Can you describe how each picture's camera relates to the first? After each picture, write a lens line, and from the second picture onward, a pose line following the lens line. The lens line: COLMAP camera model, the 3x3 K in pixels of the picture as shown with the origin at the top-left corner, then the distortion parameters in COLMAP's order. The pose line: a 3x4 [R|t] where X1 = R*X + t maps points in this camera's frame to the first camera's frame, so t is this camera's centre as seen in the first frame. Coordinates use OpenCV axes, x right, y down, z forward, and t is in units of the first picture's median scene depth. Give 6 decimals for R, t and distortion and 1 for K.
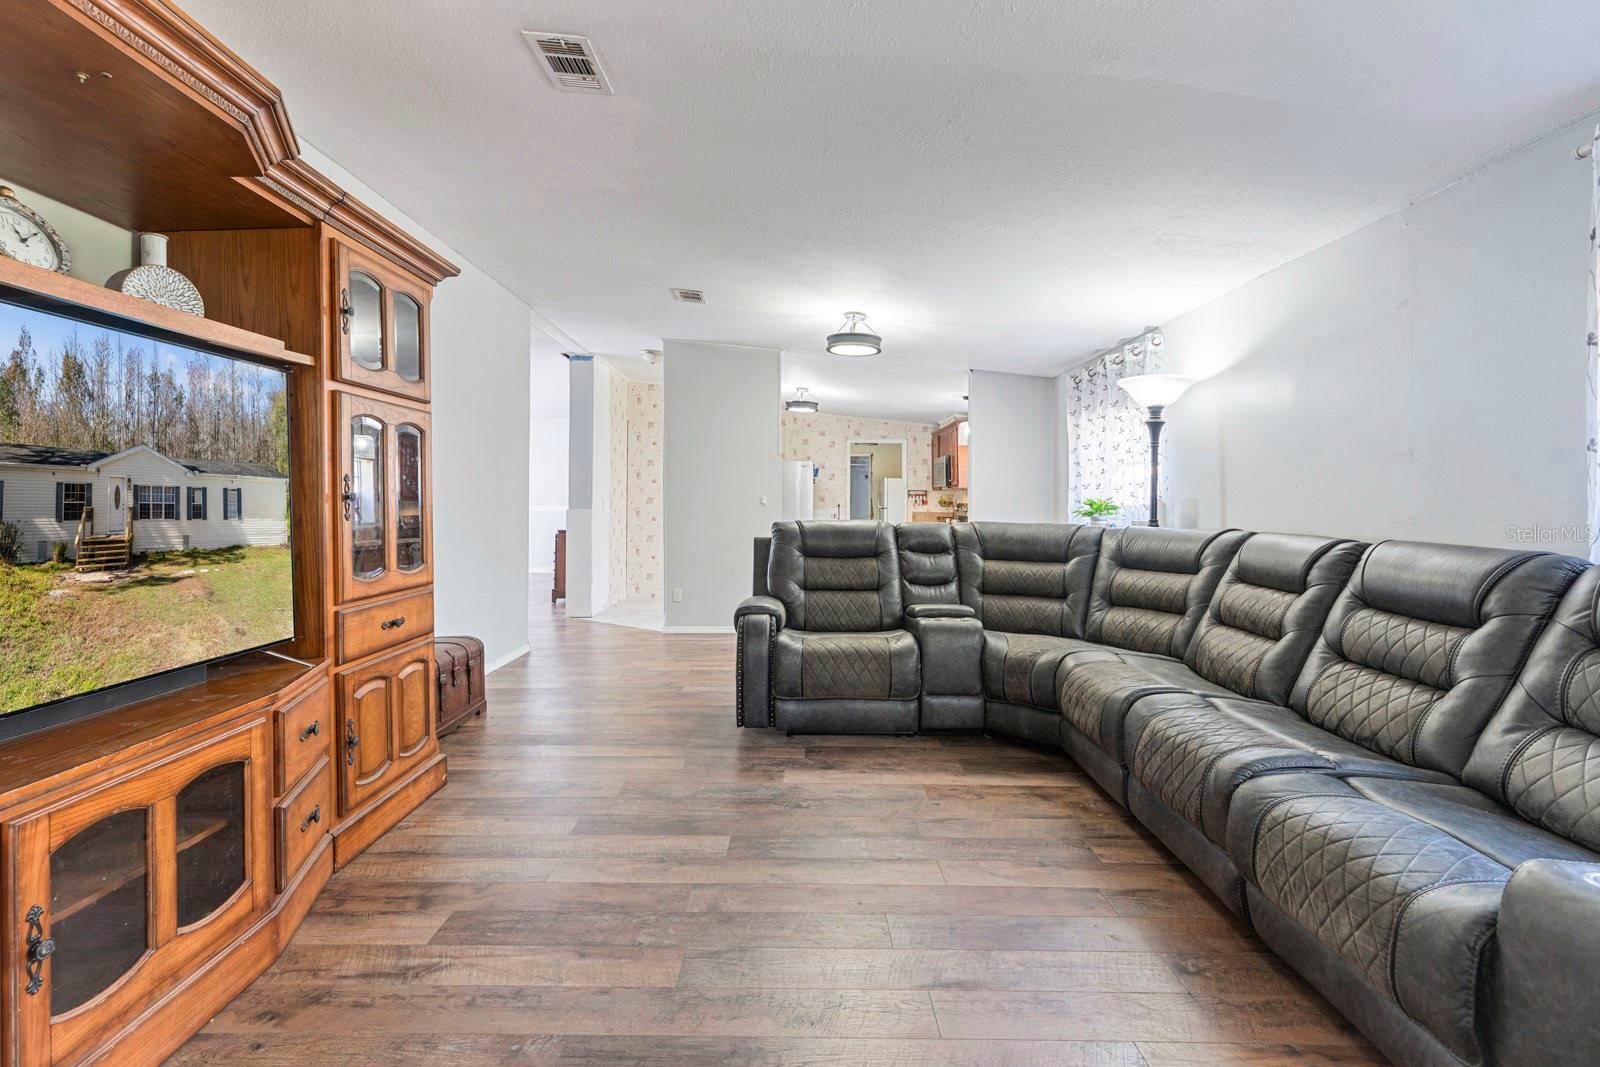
lens RADIAL K [[722.8, 0, 770.5], [0, 722.8, 488.2], [0, 0, 1]] dist [-0.009619, 0.003263]
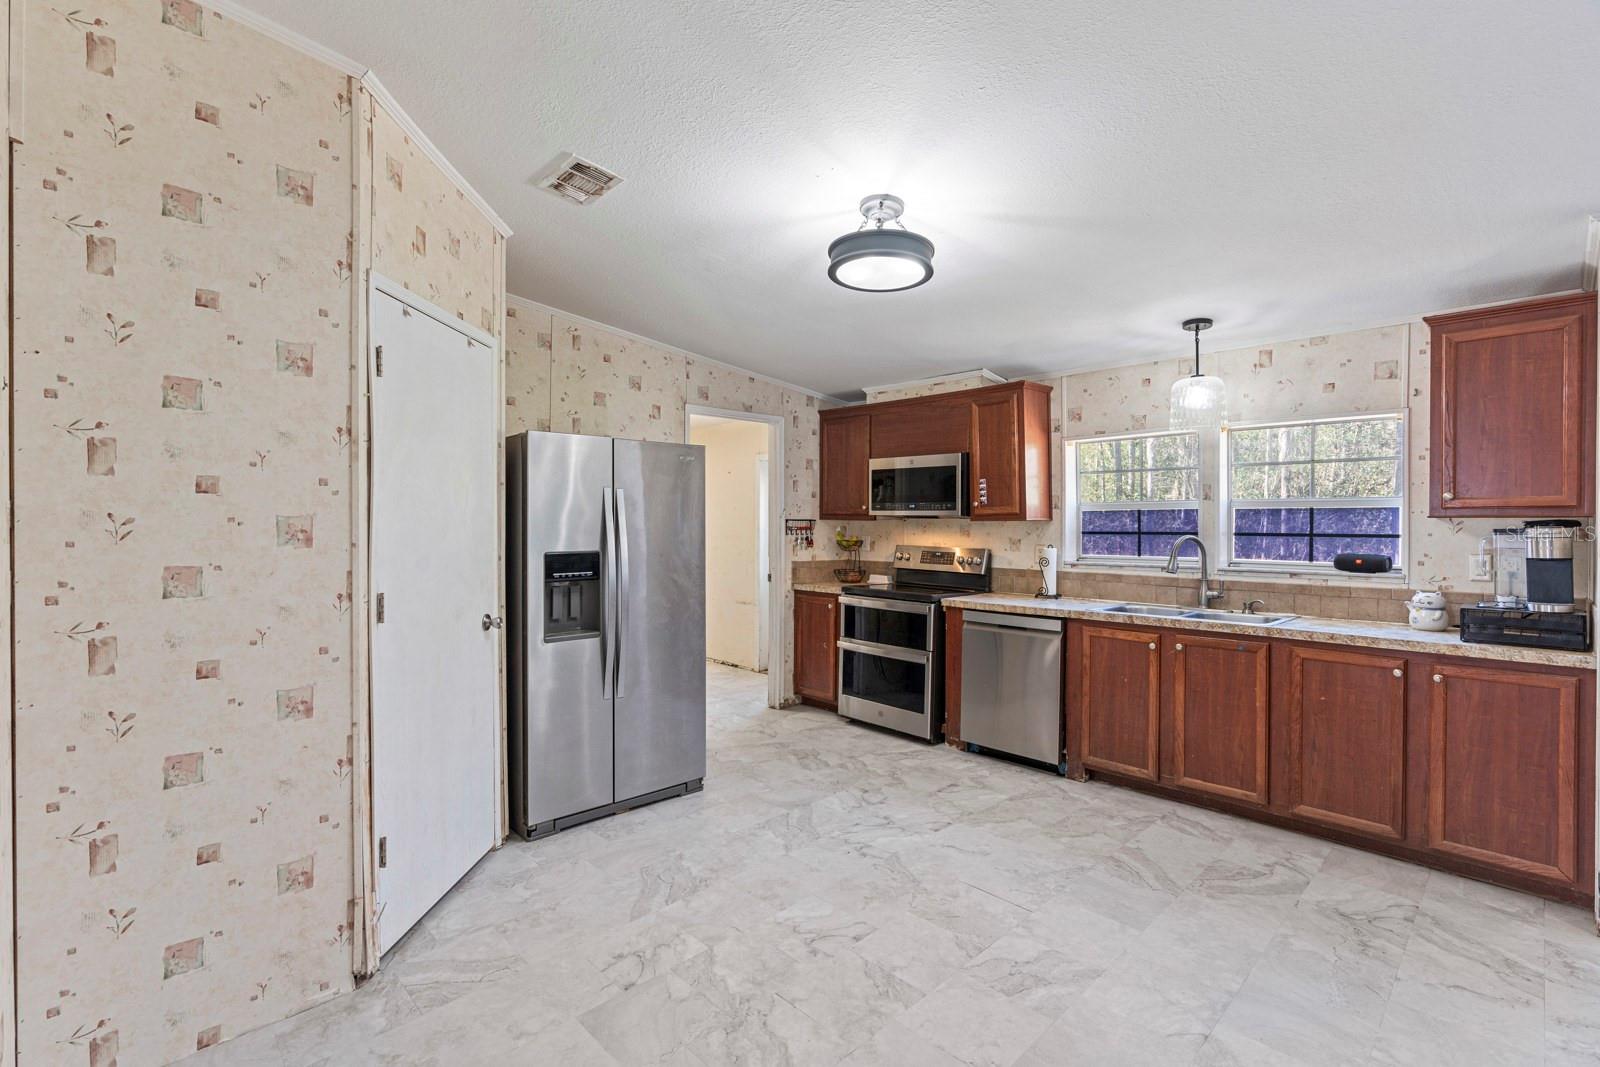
lens RADIAL K [[722.8, 0, 798.2], [0, 722.8, 524.5], [0, 0, 1]] dist [-0.009619, 0.003263]
pose [[0.697436, -0.004331, 0.716634, -0.163276], [-0.017606, 0.999576, 0.023175, -0.005333], [-0.716430, -0.028779, 0.697065, 0.644182]]
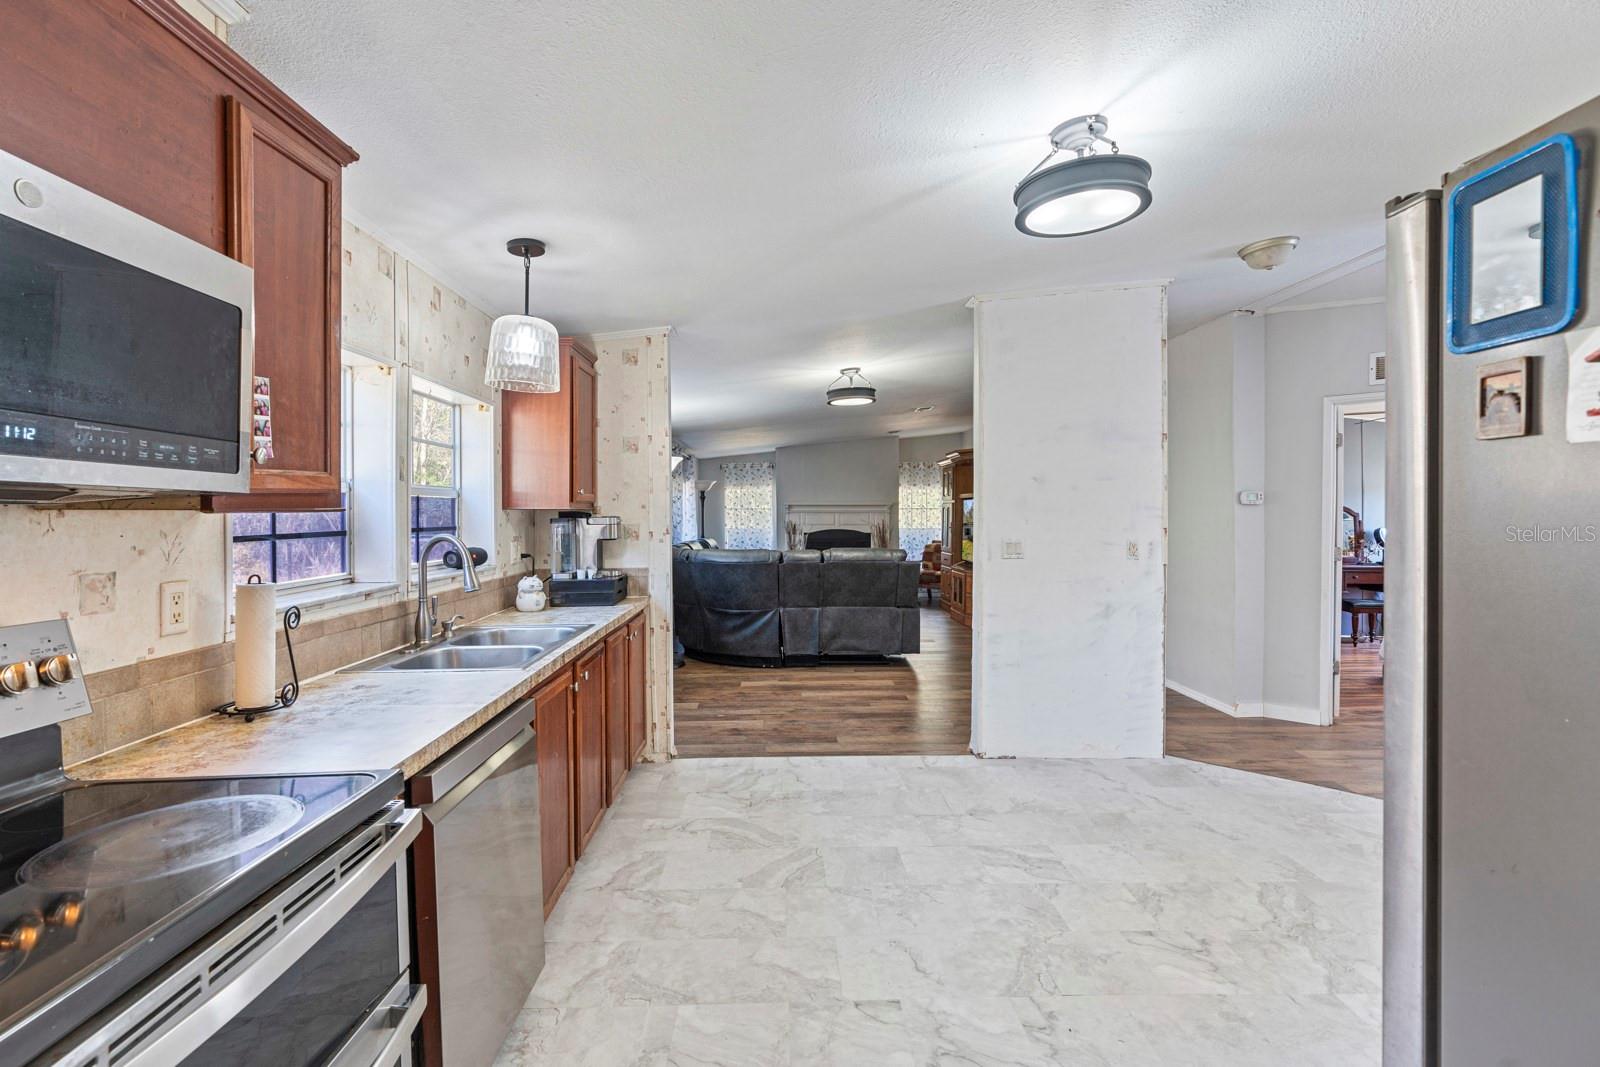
lens RADIAL K [[722.8, 0, 790.9], [0, 722.8, 524.8], [0, 0, 1]] dist [-0.009619, 0.003263]
pose [[-0.998655, -0.000100, -0.051855, 0.128619], [0.000342, 0.999964, -0.008500, 0.003871], [0.051854, -0.008507, -0.998618, 0.997203]]
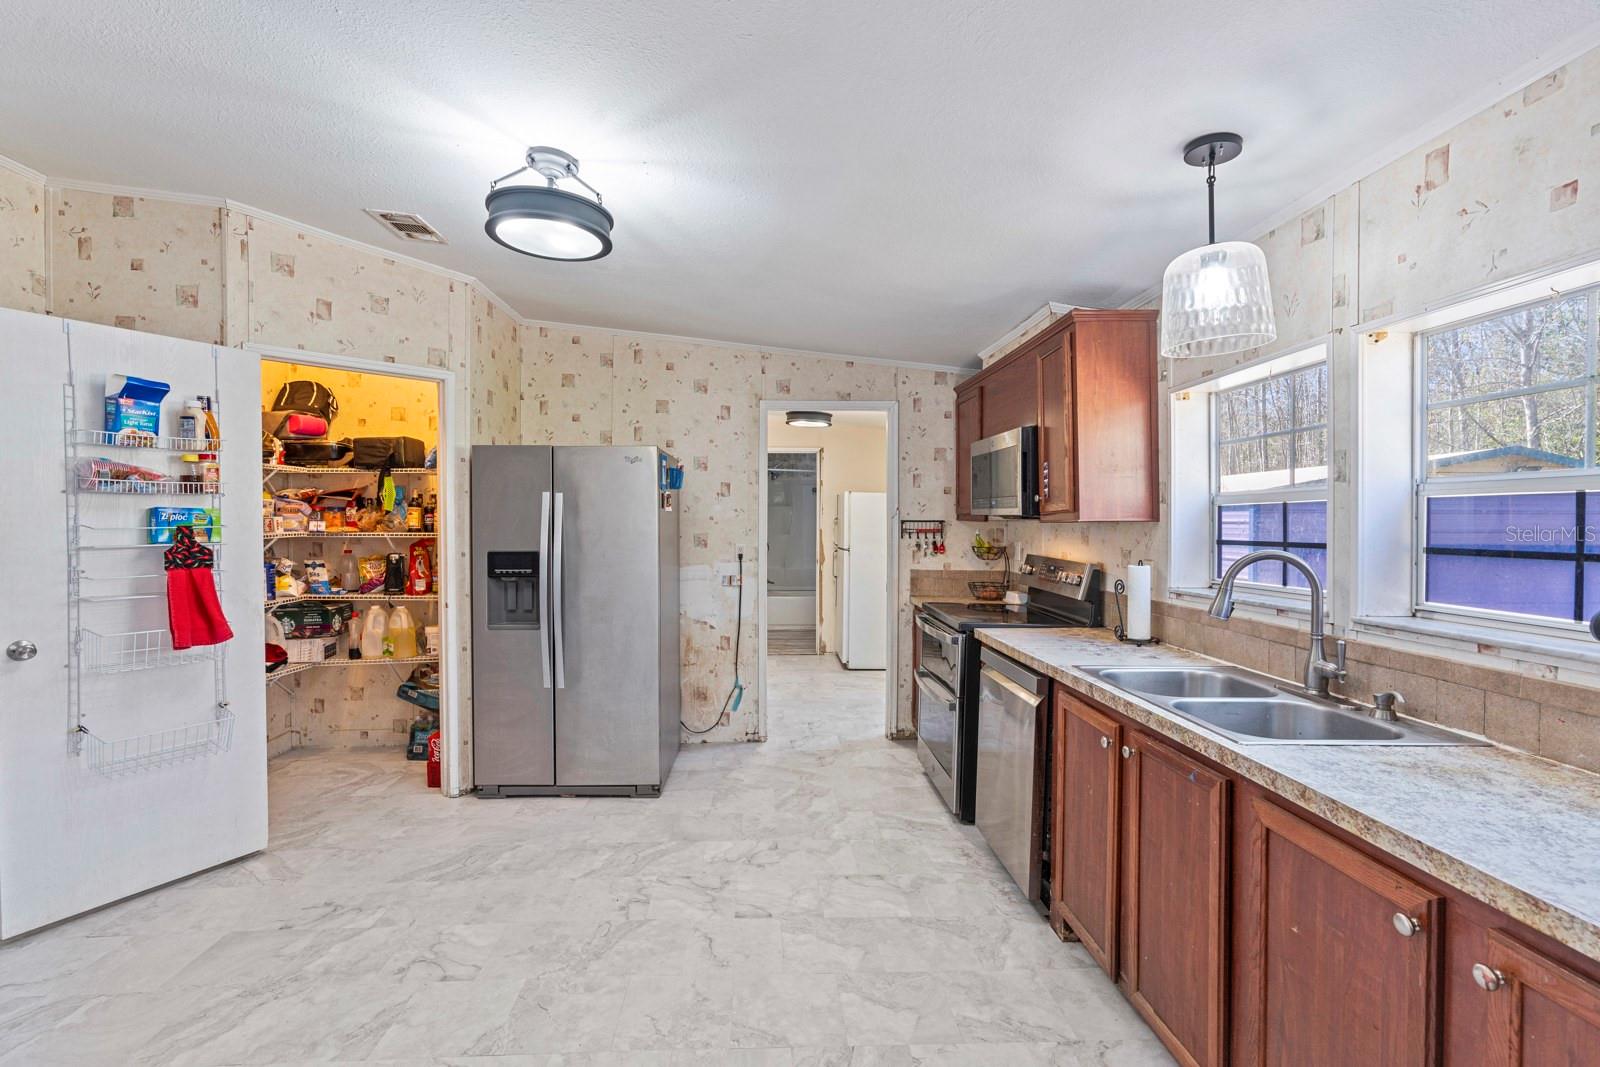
lens RADIAL K [[722.8, 0, 783.5], [0, 722.8, 528.7], [0, 0, 1]] dist [-0.009619, 0.003263]
pose [[0.997250, -0.003944, 0.074002, 0.088959], [0.001305, 0.999362, 0.035682, -0.007583], [-0.074095, -0.035488, 0.996620, 0.576567]]
